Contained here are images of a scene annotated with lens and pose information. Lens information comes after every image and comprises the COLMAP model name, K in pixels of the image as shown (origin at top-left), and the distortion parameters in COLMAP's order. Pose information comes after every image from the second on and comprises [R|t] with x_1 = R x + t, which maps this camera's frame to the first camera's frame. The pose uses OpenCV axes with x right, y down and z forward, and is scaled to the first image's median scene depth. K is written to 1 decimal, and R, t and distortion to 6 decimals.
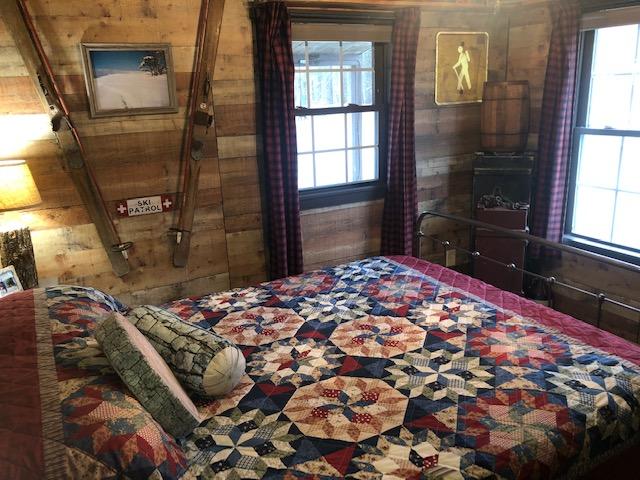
lens RADIAL K [[518.6, 0, 322.0], [0, 518.6, 240.5], [0, 0, 1]] dist [0.042289, -0.034780]
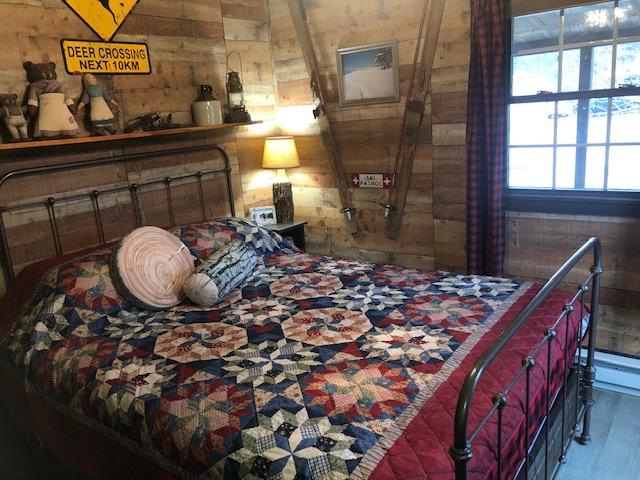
lens RADIAL K [[518.6, 0, 320.2], [0, 518.6, 242.0], [0, 0, 1]] dist [0.042289, -0.034780]
pose [[0.430687, 0.228652, -0.873056, 0.763103], [-0.194487, 0.968159, 0.157617, -0.106472], [0.881296, 0.101914, 0.461443, 0.404209]]
